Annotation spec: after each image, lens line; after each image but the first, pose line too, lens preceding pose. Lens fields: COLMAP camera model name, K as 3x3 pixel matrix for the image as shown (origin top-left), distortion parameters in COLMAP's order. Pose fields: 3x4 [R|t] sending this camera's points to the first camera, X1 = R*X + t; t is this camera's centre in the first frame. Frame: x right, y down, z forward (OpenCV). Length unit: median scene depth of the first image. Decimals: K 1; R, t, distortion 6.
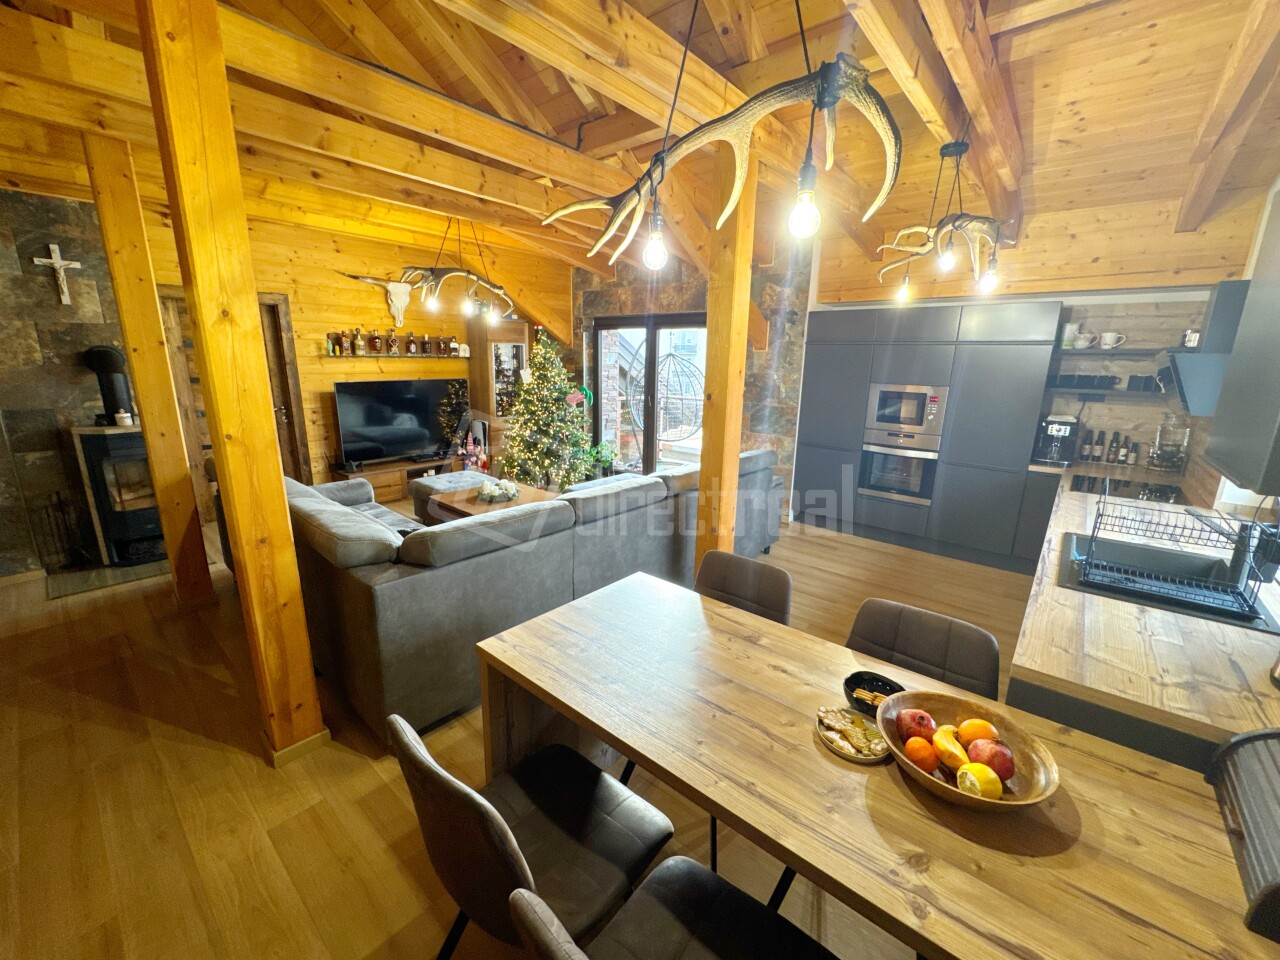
lens RADIAL K [[516.6, 0, 634.3], [0, 516.6, 481.7], [0, 0, 1]] dist [-0.002305, -0.000031]
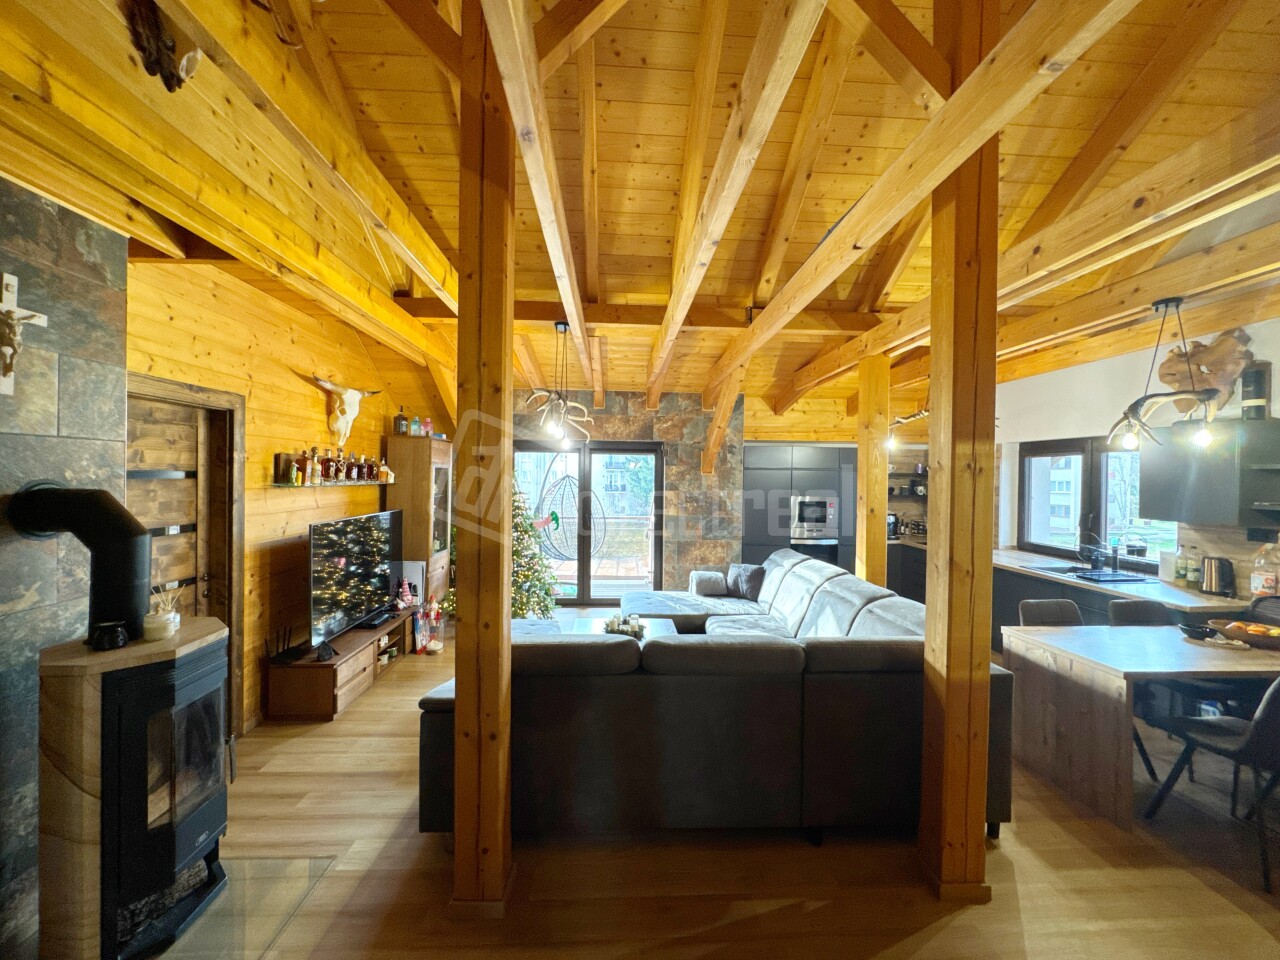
lens RADIAL K [[516.6, 0, 640.6], [0, 516.6, 481.3], [0, 0, 1]] dist [-0.002305, -0.000031]
pose [[0.722963, -0.018138, 0.690648, -0.764430], [0.166817, 0.974661, -0.149025, -0.080370], [-0.670445, 0.222951, 0.707670, 0.236202]]
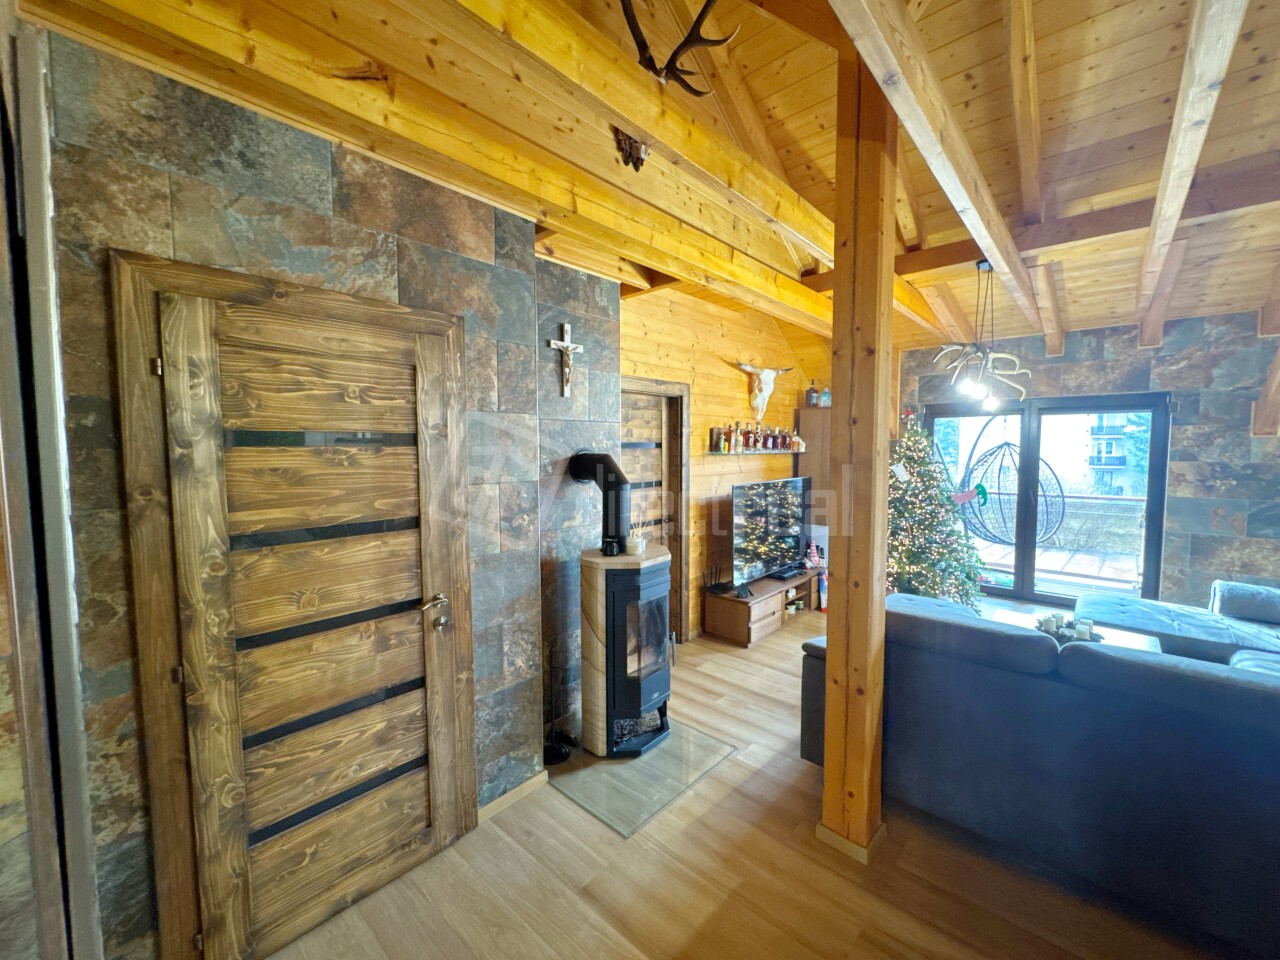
lens RADIAL K [[516.6, 0, 638.6], [0, 516.6, 481.7], [0, 0, 1]] dist [-0.002305, -0.000031]
pose [[0.999377, -0.021529, -0.027969, -0.737670], [0.016421, 0.985047, -0.171499, -0.064385], [0.031243, 0.170933, 0.984787, 0.198259]]
